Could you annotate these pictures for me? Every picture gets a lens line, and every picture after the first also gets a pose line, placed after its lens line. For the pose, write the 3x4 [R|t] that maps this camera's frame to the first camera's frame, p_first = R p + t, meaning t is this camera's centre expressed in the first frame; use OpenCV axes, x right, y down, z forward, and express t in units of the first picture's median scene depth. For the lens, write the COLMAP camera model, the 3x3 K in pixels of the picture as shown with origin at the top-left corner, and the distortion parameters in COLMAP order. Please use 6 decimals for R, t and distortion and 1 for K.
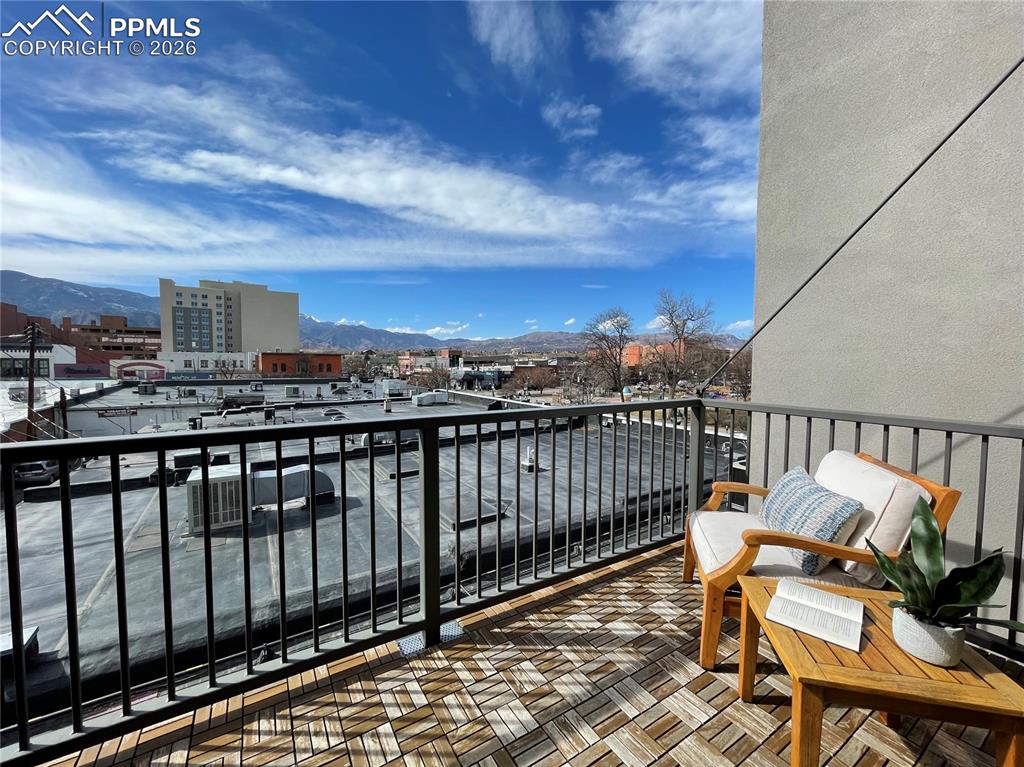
lens RADIAL K [[415.0, 0, 511.4], [0, 415.0, 384.7], [0, 0, 1]] dist [-0.000148, -0.000070]
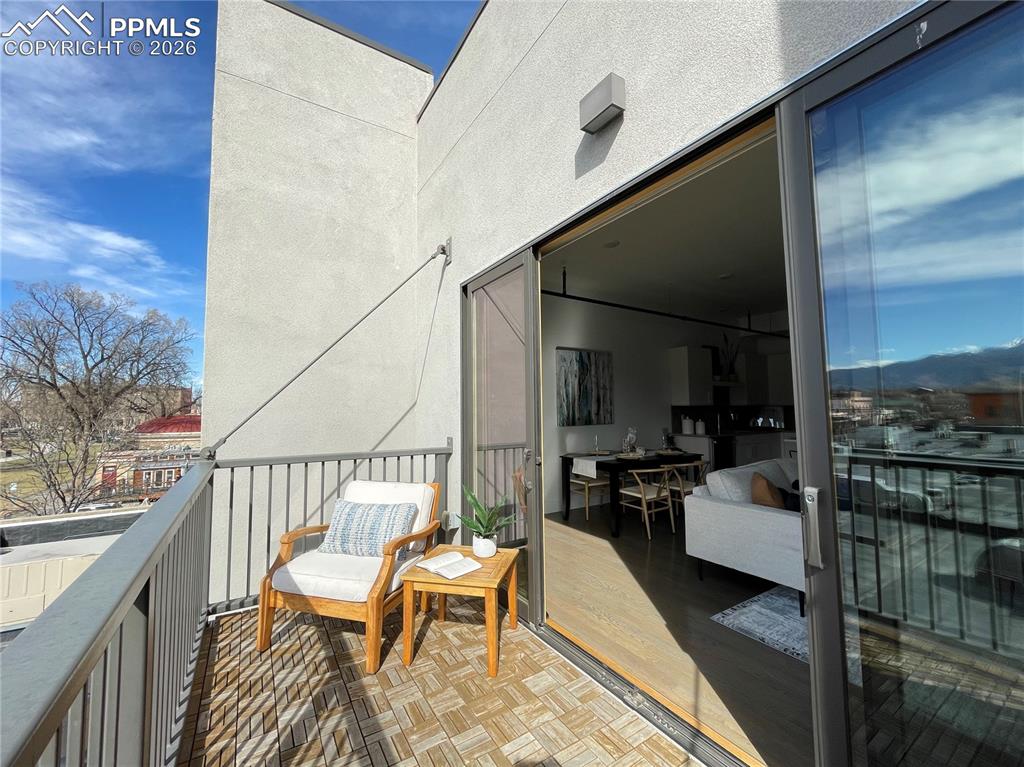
lens RADIAL K [[415.0, 0, 512.1], [0, 415.0, 382.8], [0, 0, 1]] dist [-0.000148, -0.000070]
pose [[0.004155, 0.057792, 0.998320, -0.667181], [0.064918, 0.996207, -0.057940, -0.058914], [-0.997882, 0.065050, 0.000388, 0.448606]]
